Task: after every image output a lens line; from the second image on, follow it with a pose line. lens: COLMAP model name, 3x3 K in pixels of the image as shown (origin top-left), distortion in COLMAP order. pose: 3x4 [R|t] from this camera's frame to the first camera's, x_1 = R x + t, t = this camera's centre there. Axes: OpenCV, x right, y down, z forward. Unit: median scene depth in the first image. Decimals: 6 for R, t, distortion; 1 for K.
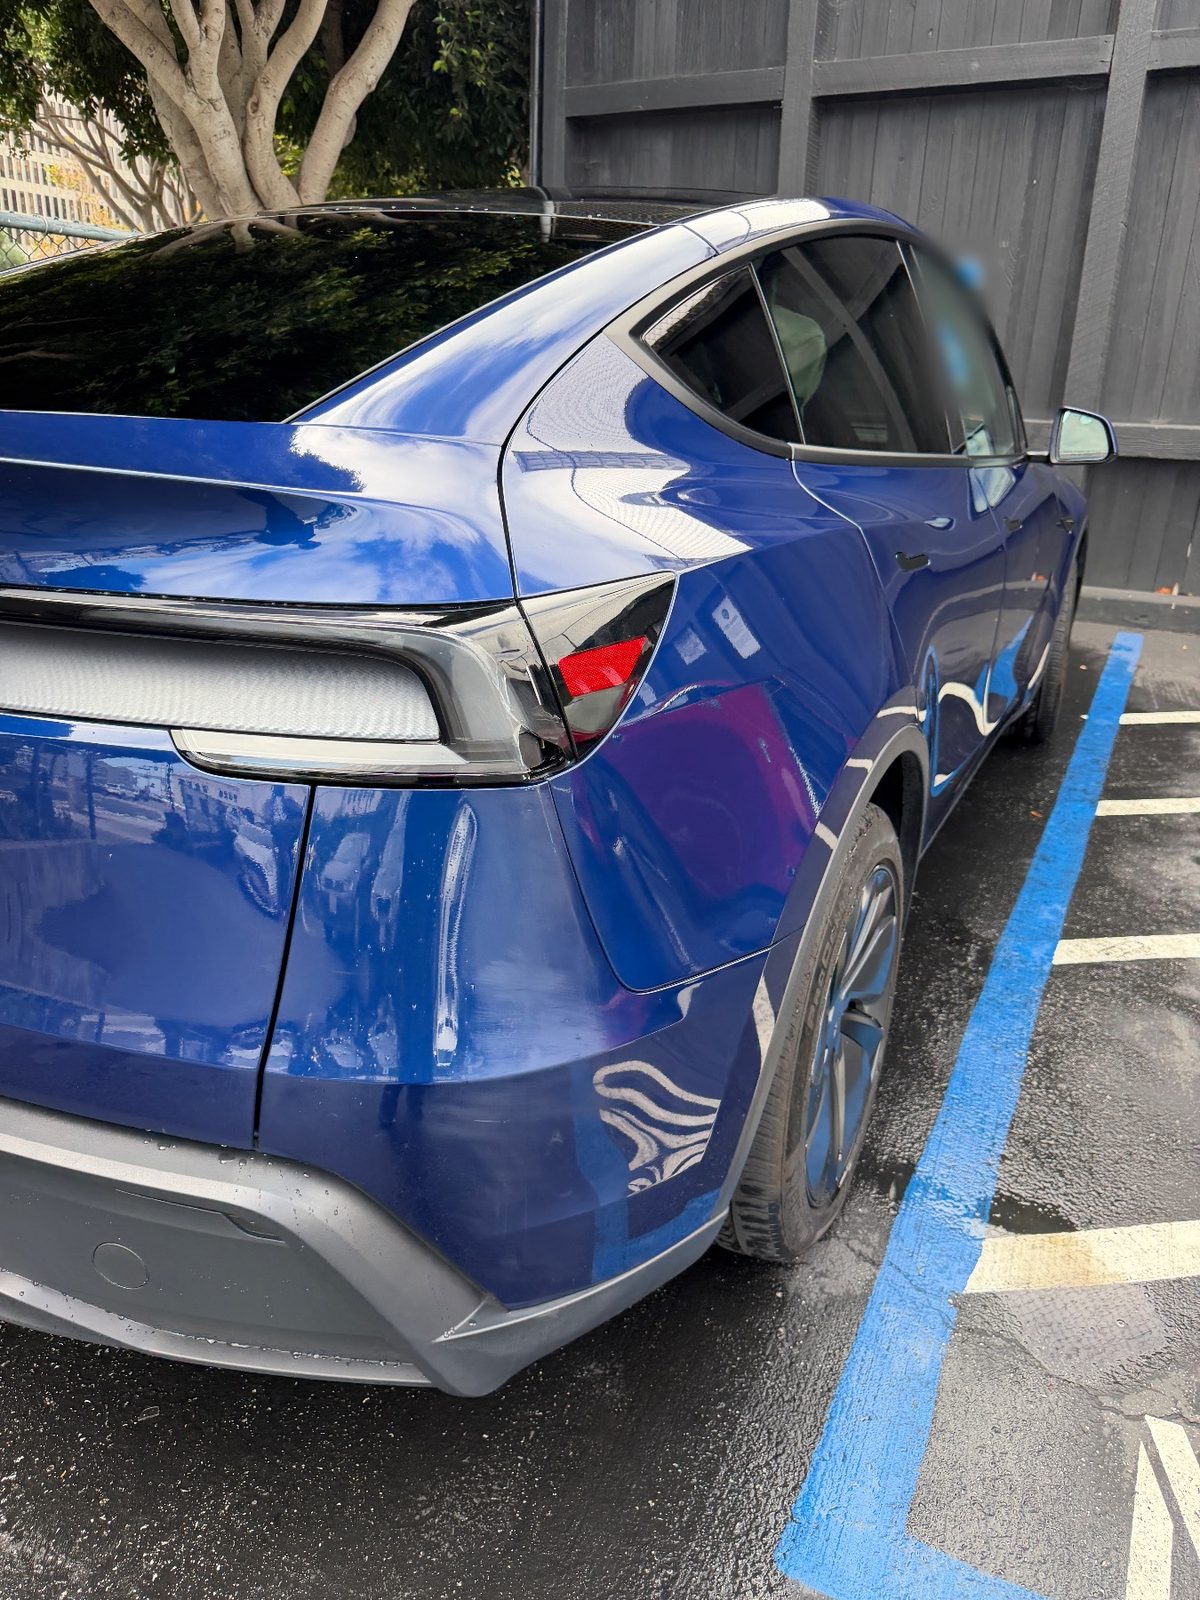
lens RADIAL K [[1138.6, 0, 606.8], [0, 1138.6, 803.4], [0, 0, 1]] dist [-0.000666, -0.008506]
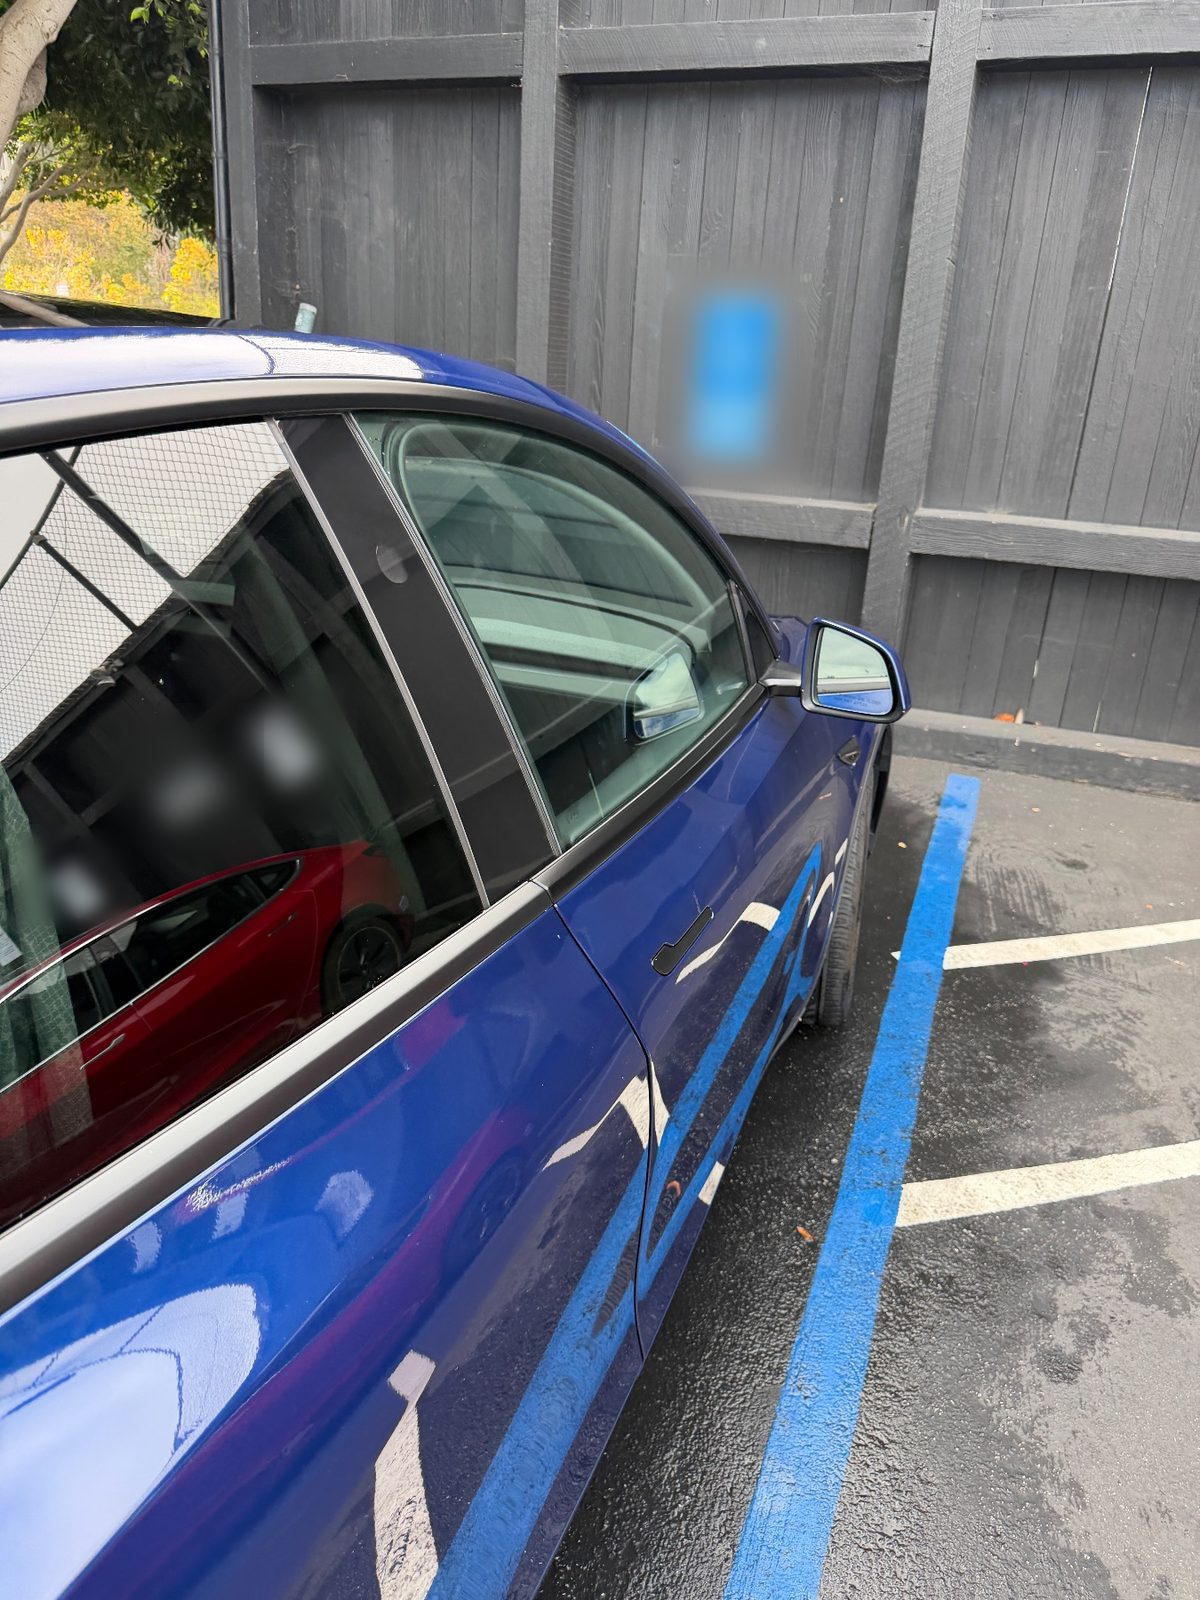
lens RADIAL K [[1138.6, 0, 615.7], [0, 1138.6, 806.7], [0, 0, 1]] dist [-0.000666, -0.008506]
pose [[0.993159, -0.016389, 0.115614, 0.129042], [0.014991, 0.999804, 0.012950, -0.147289], [-0.115804, -0.011128, 0.993210, 0.245726]]
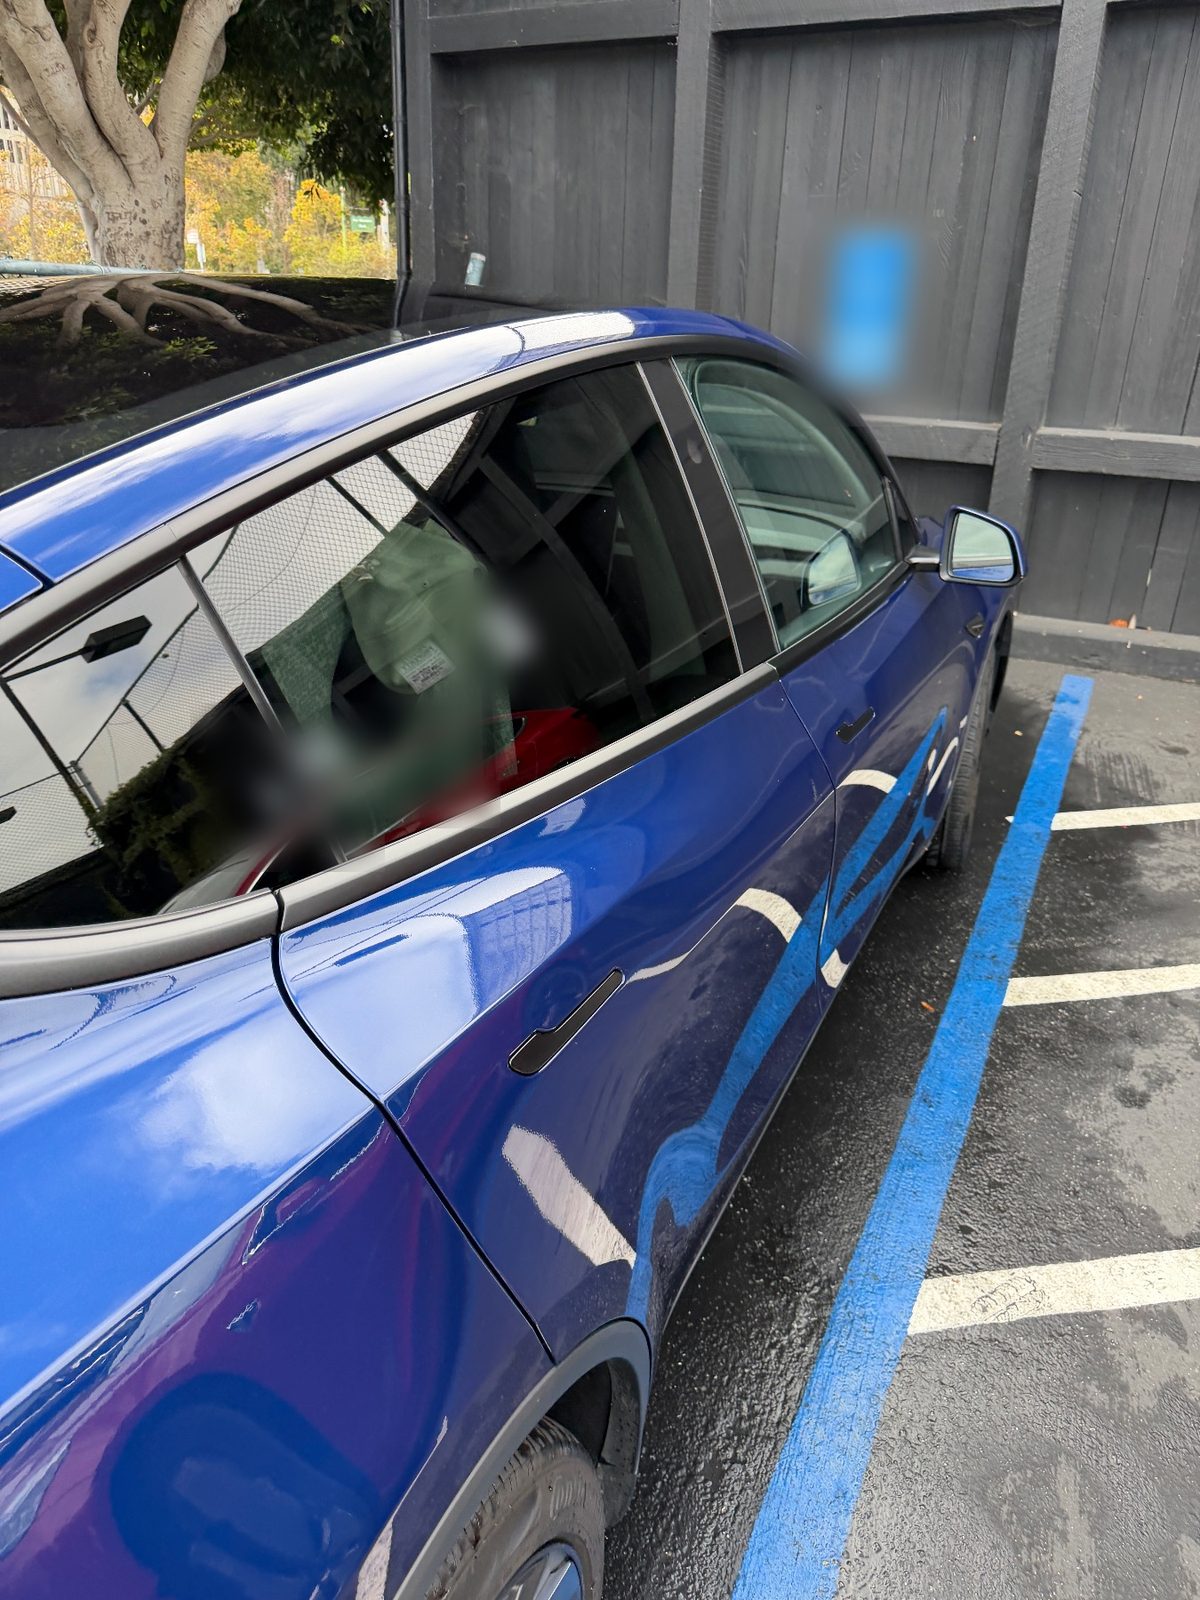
lens RADIAL K [[1138.6, 0, 599.5], [0, 1138.6, 805.6], [0, 0, 1]] dist [-0.000666, -0.008506]
pose [[0.999908, -0.008800, 0.010299, 0.089397], [0.008127, 0.997941, 0.063621, -0.113998], [-0.010838, -0.063531, 0.997921, 0.139278]]
